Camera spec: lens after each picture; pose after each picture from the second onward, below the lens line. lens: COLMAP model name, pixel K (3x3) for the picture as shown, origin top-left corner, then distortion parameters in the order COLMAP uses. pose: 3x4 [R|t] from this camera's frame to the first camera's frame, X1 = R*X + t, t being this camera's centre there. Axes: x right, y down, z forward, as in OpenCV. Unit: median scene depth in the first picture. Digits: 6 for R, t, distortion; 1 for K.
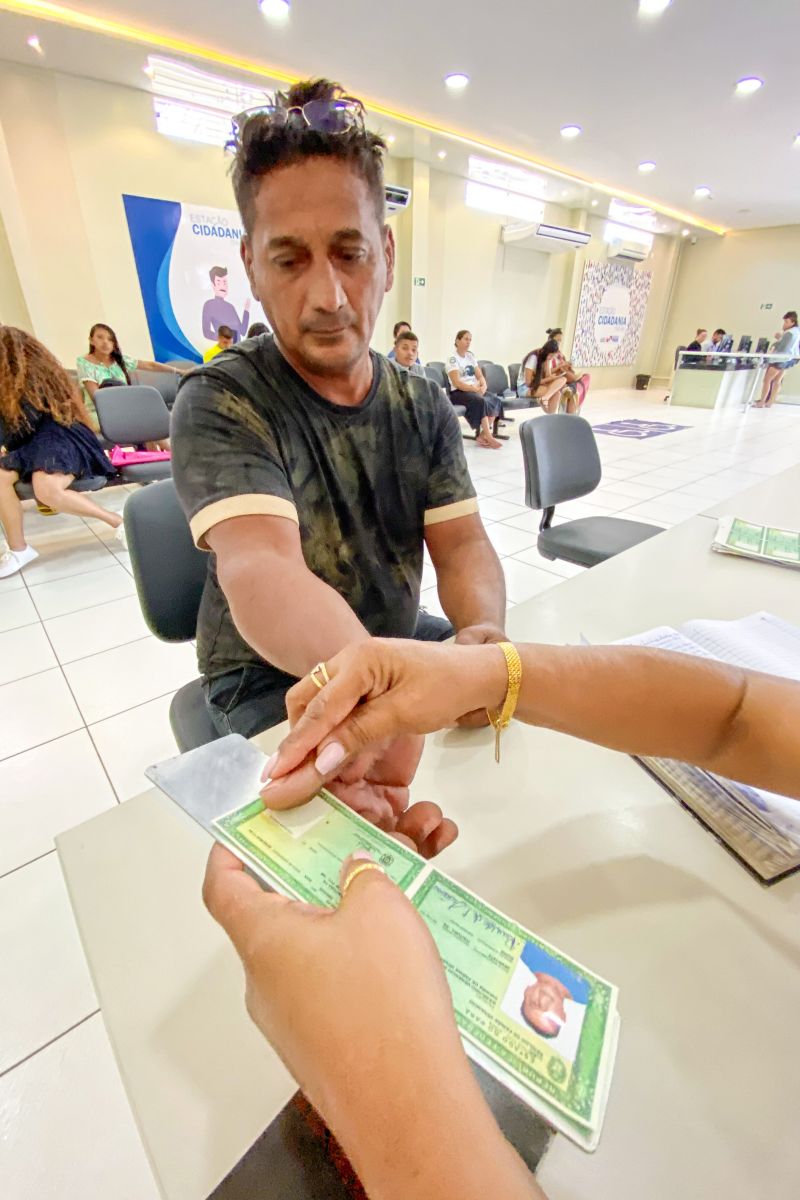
lens RADIAL K [[487.1, 0, 405.1], [0, 487.1, 625.9], [0, 0, 1]] dist [-0.000684, -0.013320]
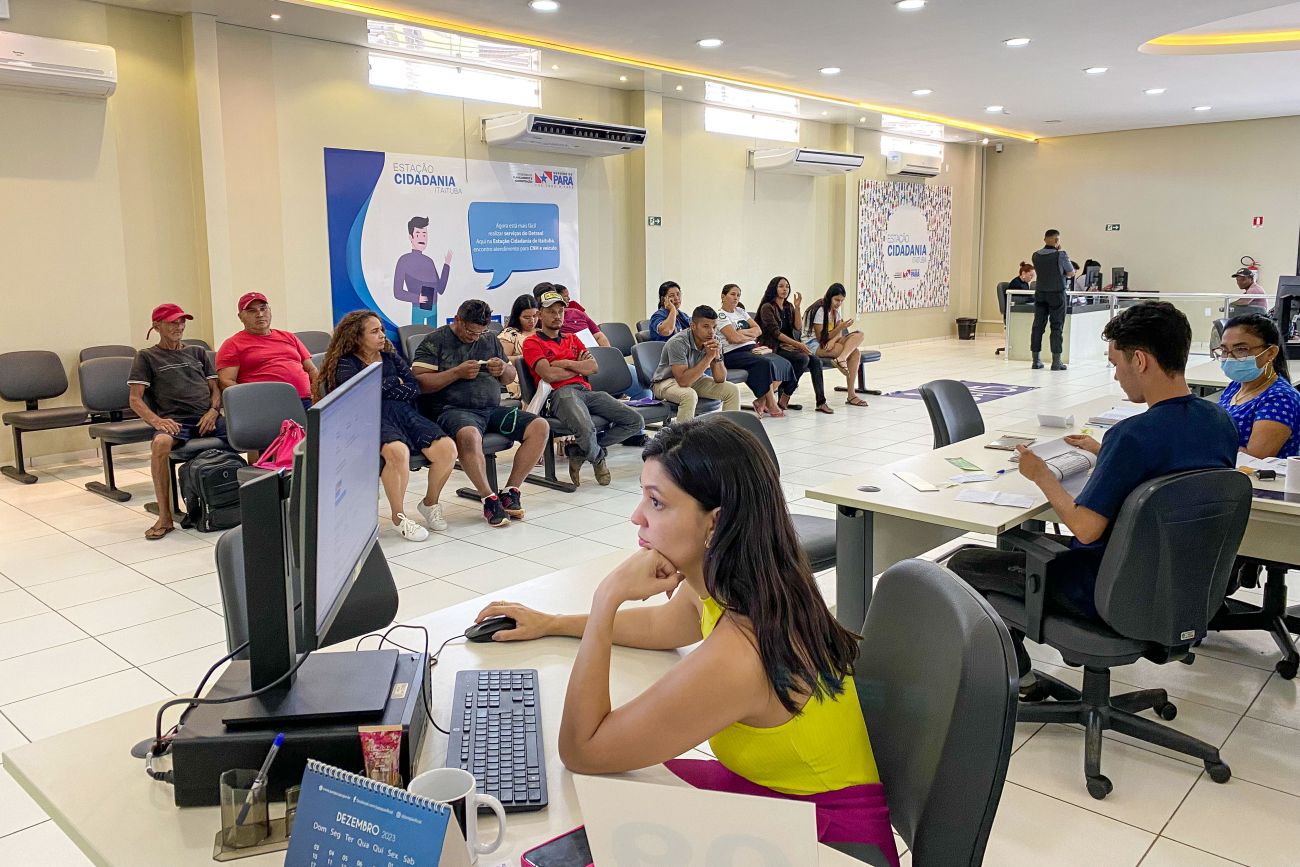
lens RADIAL K [[1046.0, 0, 683.7], [0, 1046.0, 449.4], [0, 0, 1]] dist [-0.039908, 0.039891]
pose [[0.989147, -0.041257, 0.141018, -0.159210], [0.087252, 0.937151, -0.337838, 0.160419], [-0.118217, 0.346476, 0.930580, -0.362402]]
